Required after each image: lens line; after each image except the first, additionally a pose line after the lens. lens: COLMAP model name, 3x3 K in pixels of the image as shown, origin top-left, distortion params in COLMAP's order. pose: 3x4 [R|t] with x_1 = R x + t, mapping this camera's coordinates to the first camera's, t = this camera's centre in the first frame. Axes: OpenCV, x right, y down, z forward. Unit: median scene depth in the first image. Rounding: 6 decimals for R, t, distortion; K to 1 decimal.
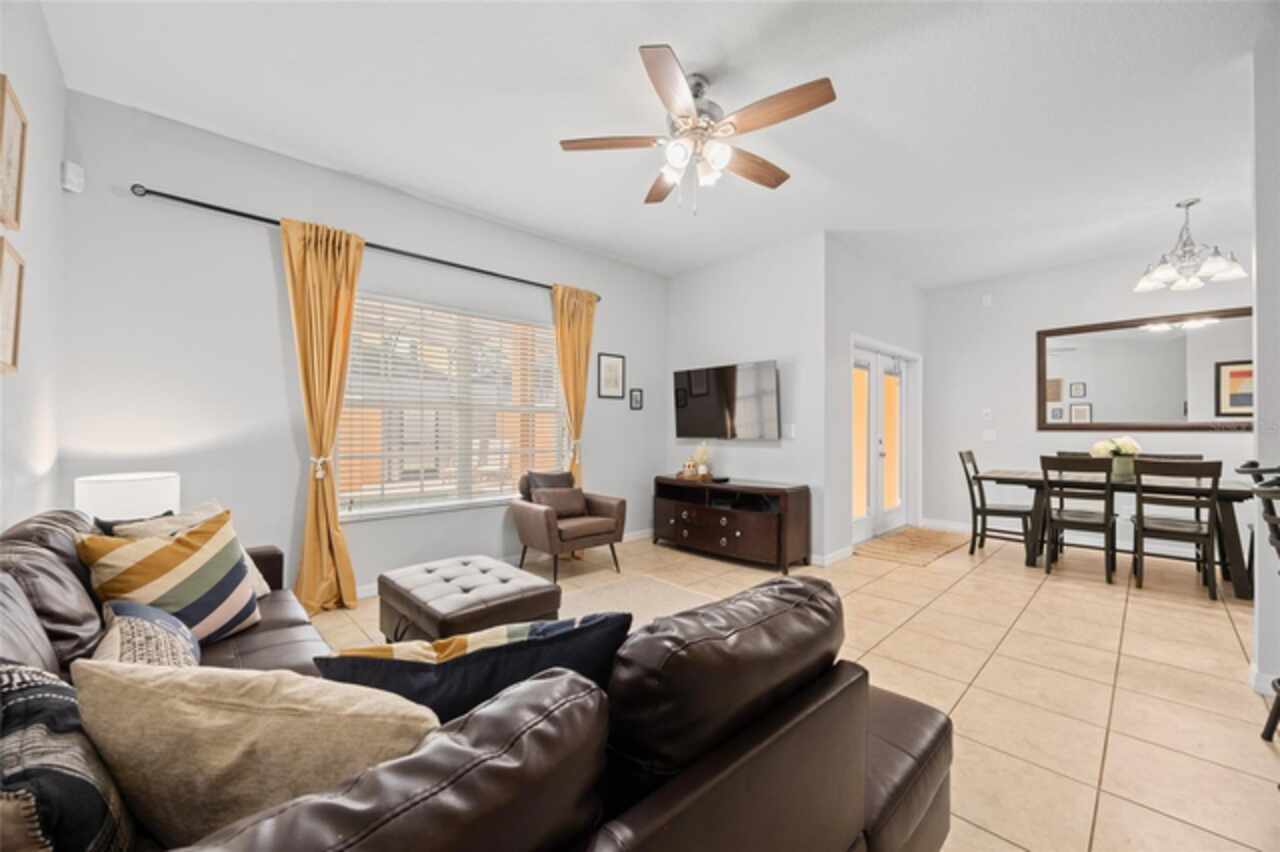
lens RADIAL K [[489.0, 0, 638.3], [0, 489.0, 430.7], [0, 0, 1]] dist [-0.002209, -0.000081]
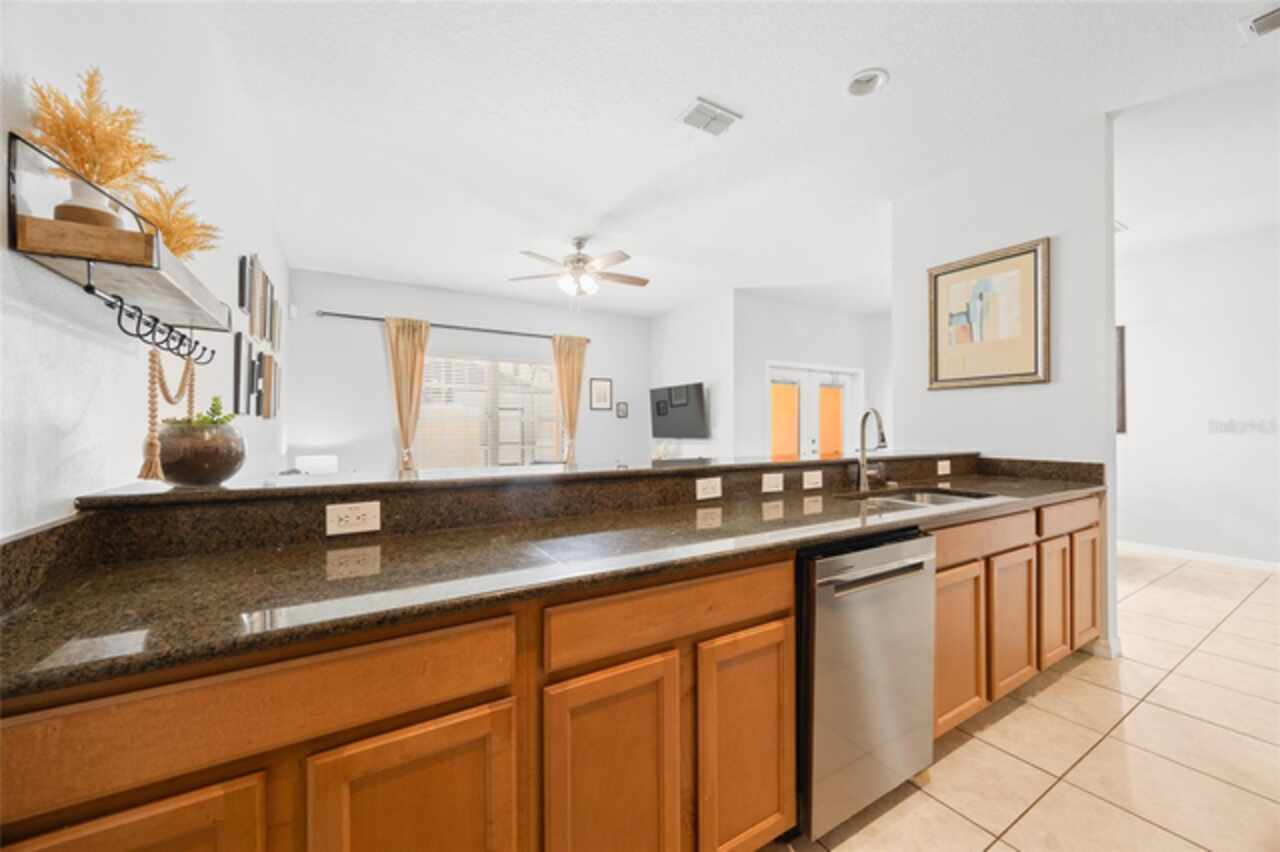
lens RADIAL K [[489.0, 0, 638.3], [0, 489.0, 430.7], [0, 0, 1]] dist [-0.002209, -0.000081]
pose [[0.978207, -0.000626, -0.207630, 0.379030], [0.000980, 0.999998, 0.001602, -0.009976], [0.207629, -0.001771, 0.978206, -0.391460]]
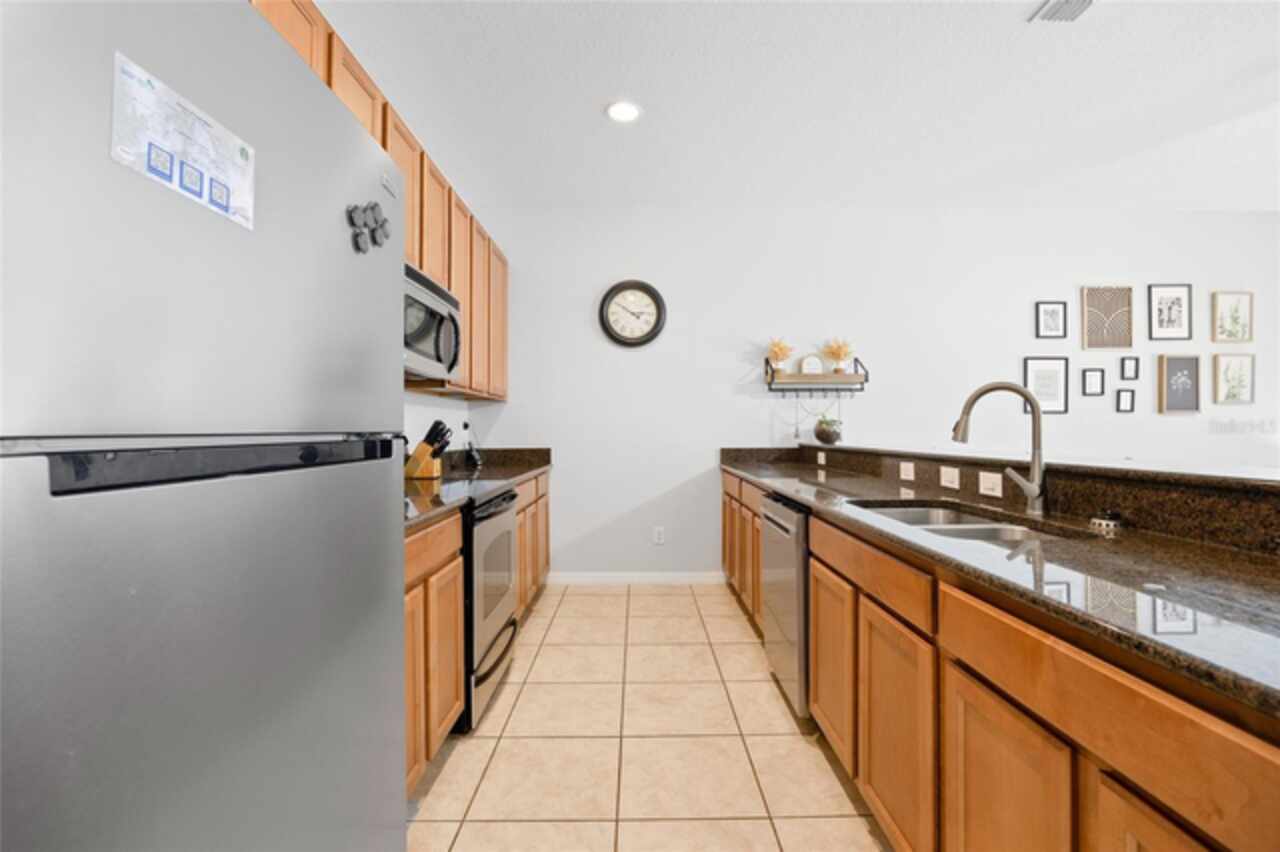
lens RADIAL K [[571.4, 0, 644.7], [0, 571.4, 426.3], [0, 0, 1]] dist [-0.010893, 0.000368]
pose [[-0.674657, -0.004643, -0.738117, 0.975620], [0.001150, 0.999972, -0.007342, -0.000053], [0.738131, -0.005802, -0.674633, 0.258418]]
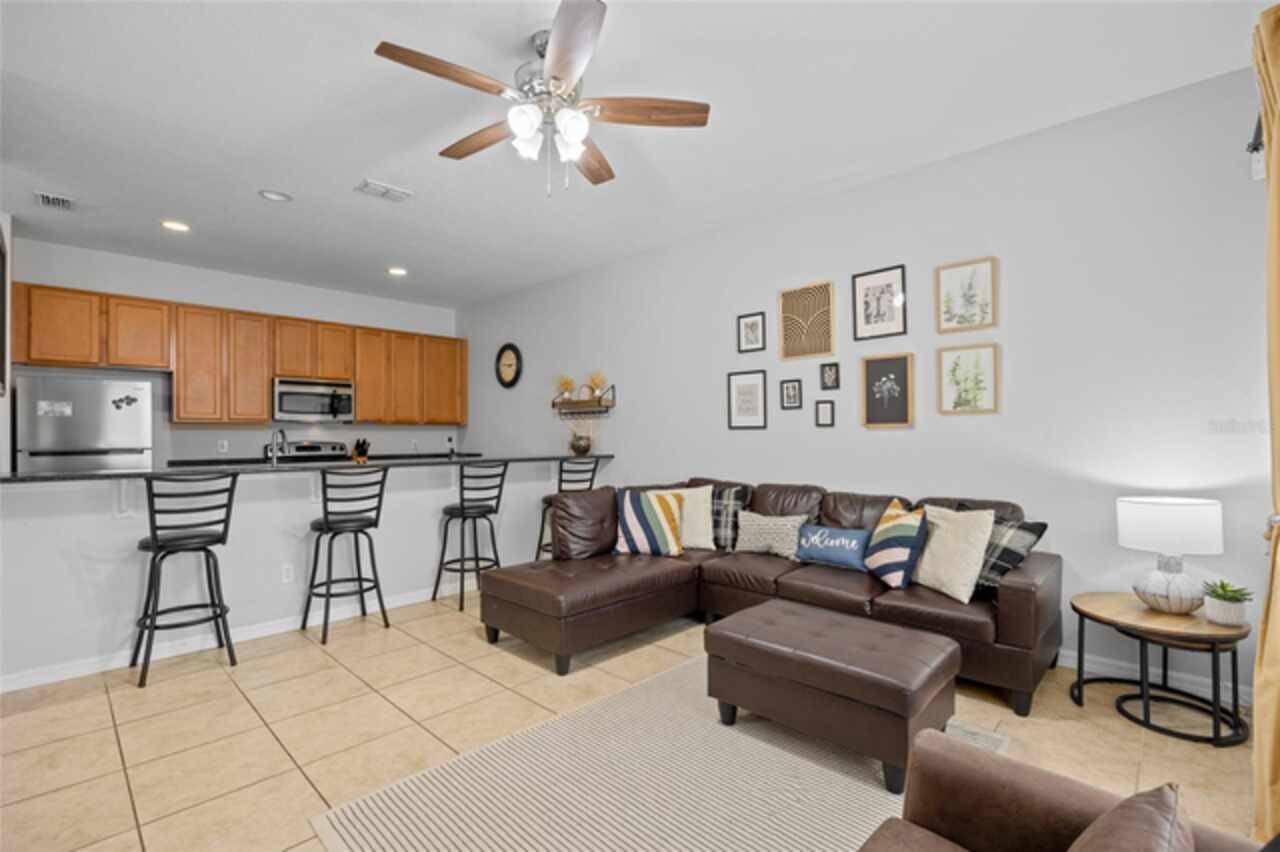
lens RADIAL K [[577.1, 0, 641.1], [0, 577.1, 432.7], [0, 0, 1]] dist [-0.003801, 0.000007]
pose [[-0.999040, 0.002928, -0.043712, 0.000997], [0.003114, 0.999986, -0.004184, -0.018505], [0.043699, -0.004316, -0.999035, 1.084064]]
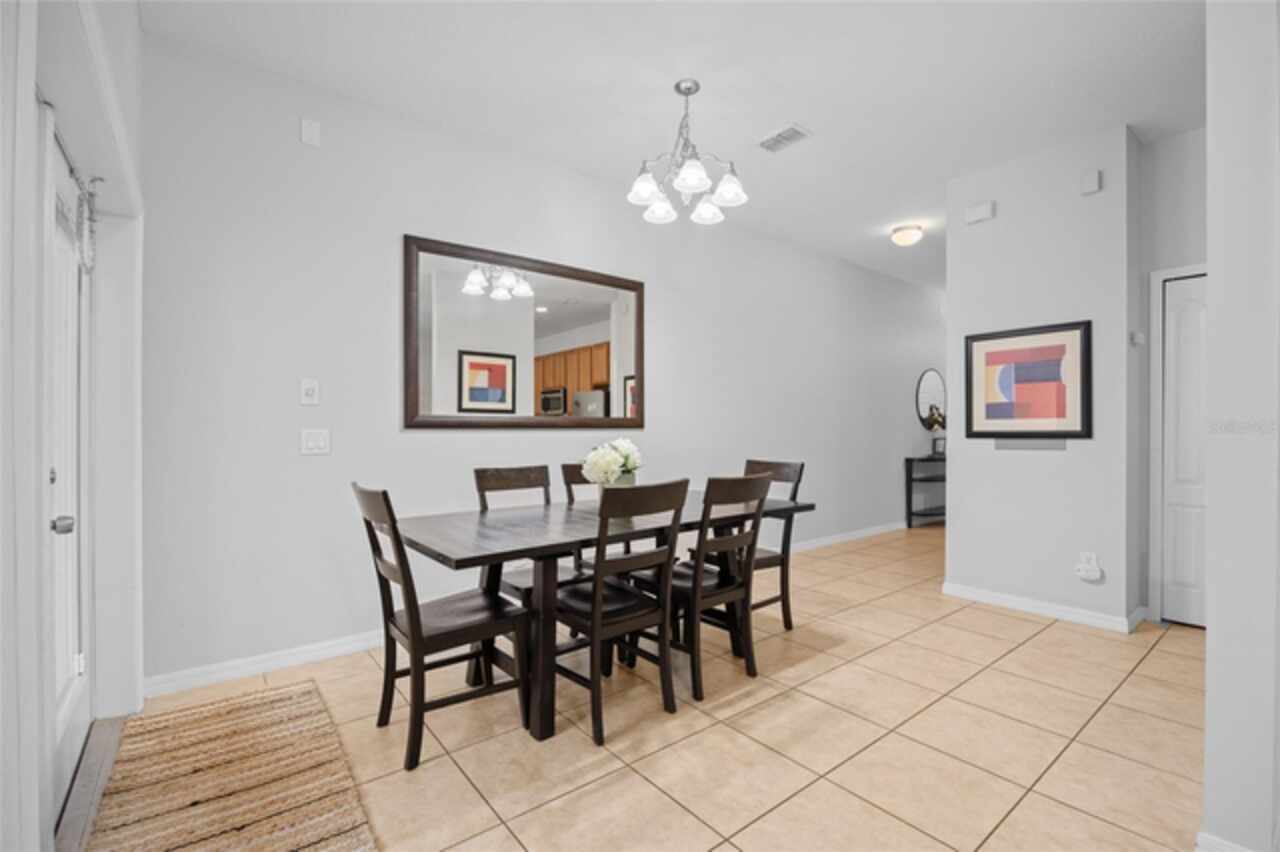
lens RADIAL K [[571.4, 0, 644.7], [0, 571.4, 426.3], [0, 0, 1]] dist [-0.010893, 0.000368]
pose [[0.081280, 0.003917, 0.996684, 0.280379], [0.002190, 0.999989, -0.004108, 0.000487], [-0.996689, 0.002517, 0.081270, 0.815285]]
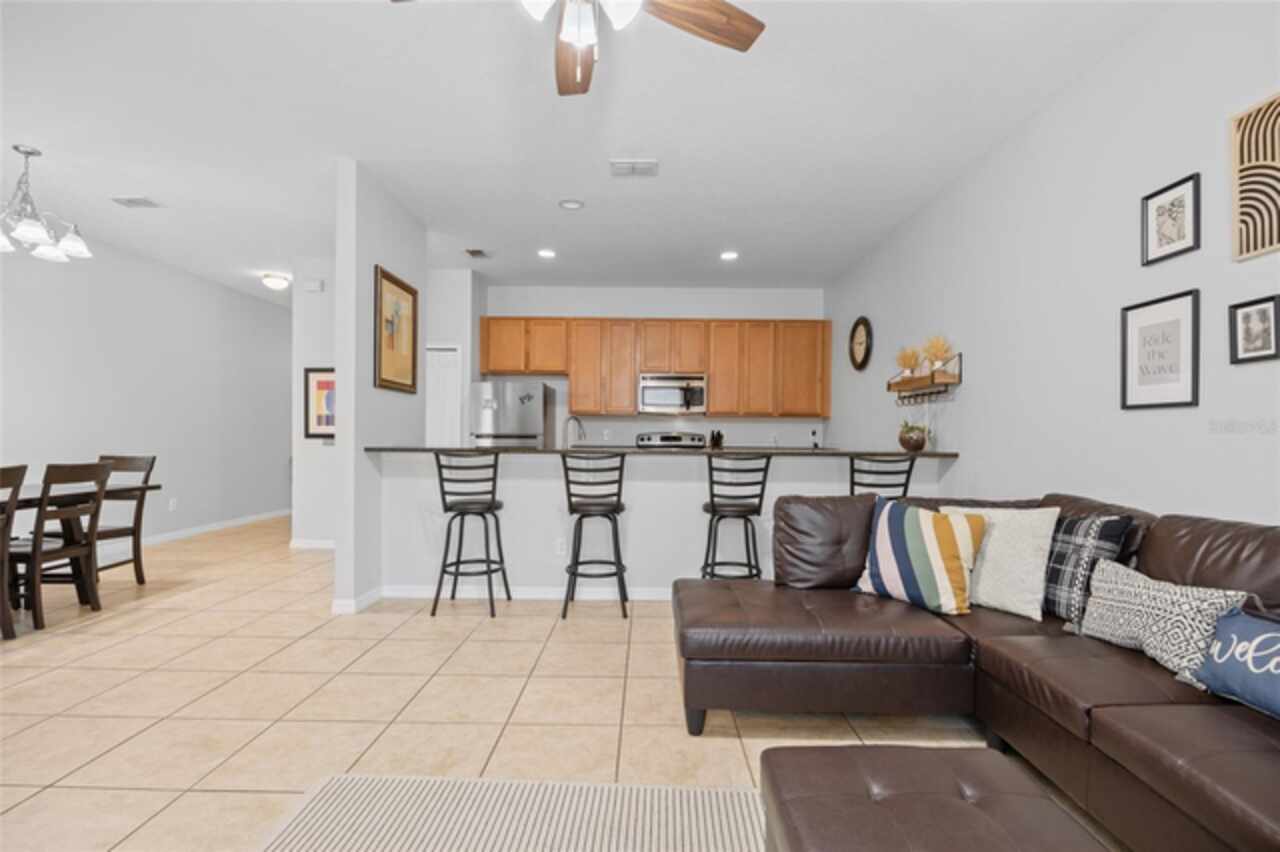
lens RADIAL K [[578.0, 0, 643.3], [0, 578.0, 443.8], [0, 0, 1]] dist [-0.007585, -0.000128]
pose [[-0.719820, -0.019295, 0.693892, -0.249520], [-0.010071, 0.999799, 0.017354, -0.000993], [-0.694087, 0.005504, -0.719870, 0.798406]]
